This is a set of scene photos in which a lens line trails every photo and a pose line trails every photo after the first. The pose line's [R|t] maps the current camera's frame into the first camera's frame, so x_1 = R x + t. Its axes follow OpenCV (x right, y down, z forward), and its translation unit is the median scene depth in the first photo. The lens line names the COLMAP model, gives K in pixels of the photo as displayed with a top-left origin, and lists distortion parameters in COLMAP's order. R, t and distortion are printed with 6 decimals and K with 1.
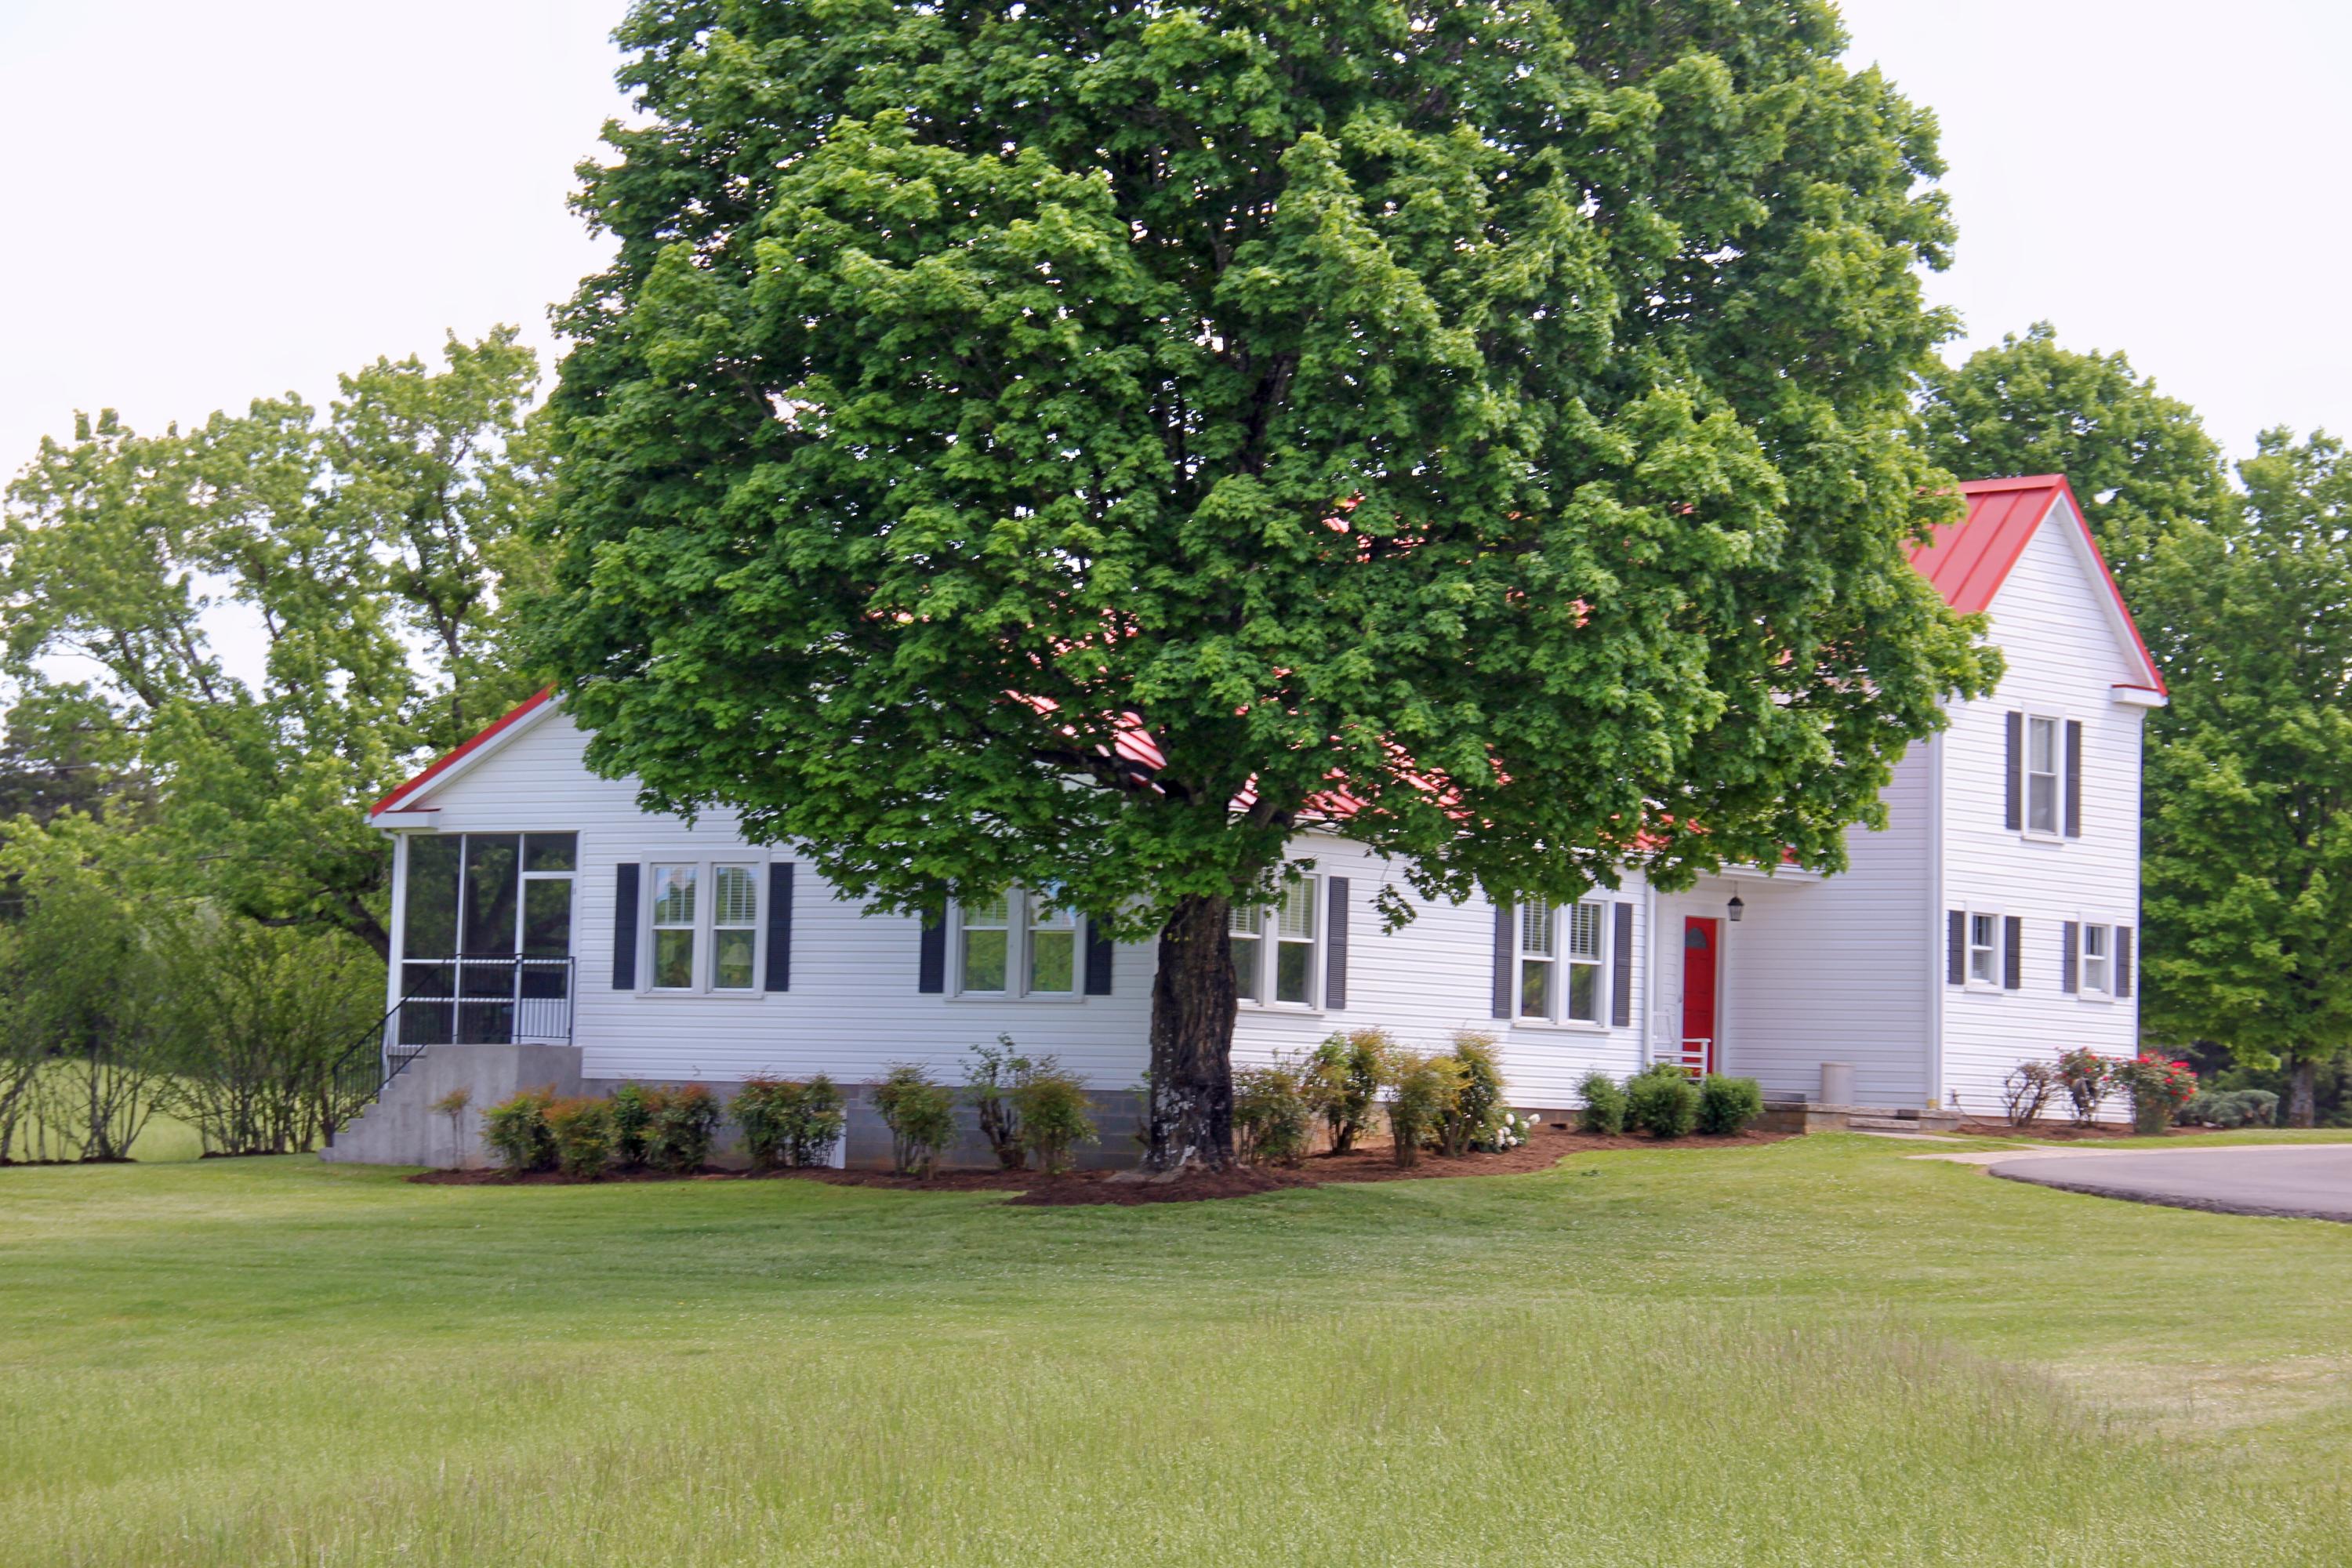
lens RADIAL K [[6781.0, 0, 1177.1], [0, 6781.0, 778.7], [0, 0, 1]] dist [0.311781, 0.000000]
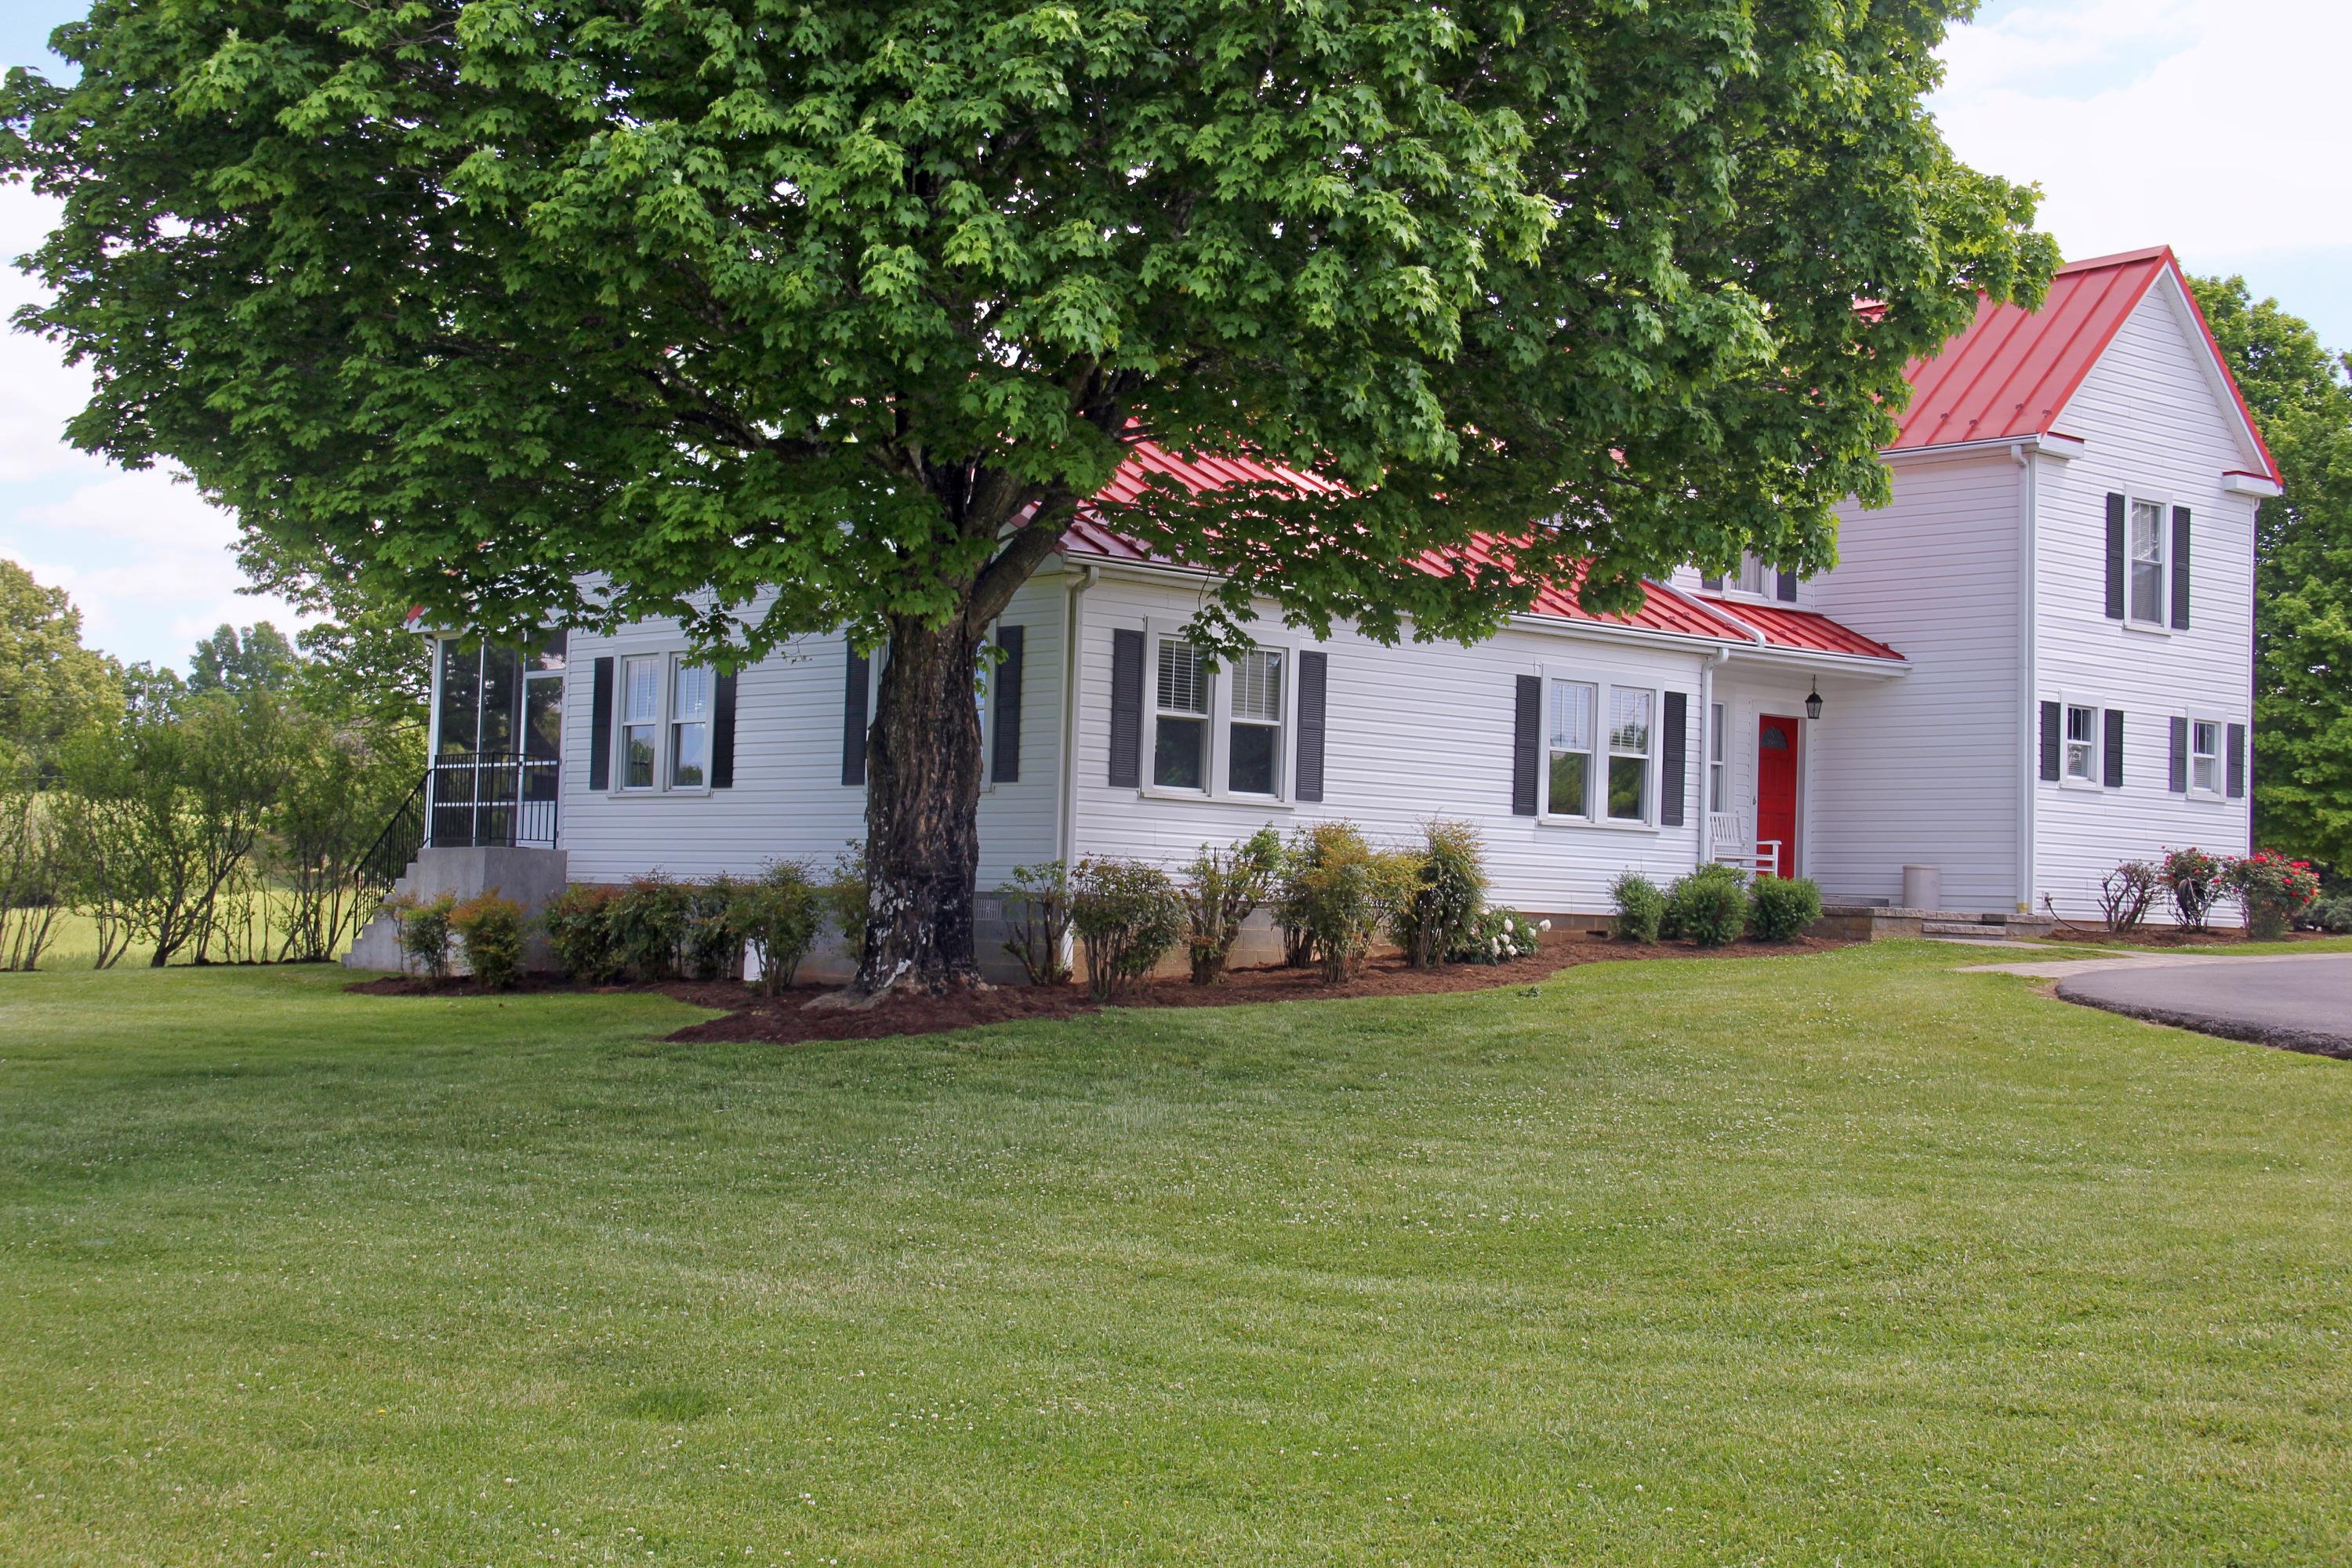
lens RADIAL K [[3362.9, 0, 1067.8], [0, 3362.9, 850.8], [0, 0, 1]] dist [0.019540, 0.000000]
pose [[0.980837, -0.004534, -0.194775, 0.077502], [0.009860, 0.999603, 0.026385, 0.028244], [0.194578, -0.027800, 0.980493, 0.557975]]
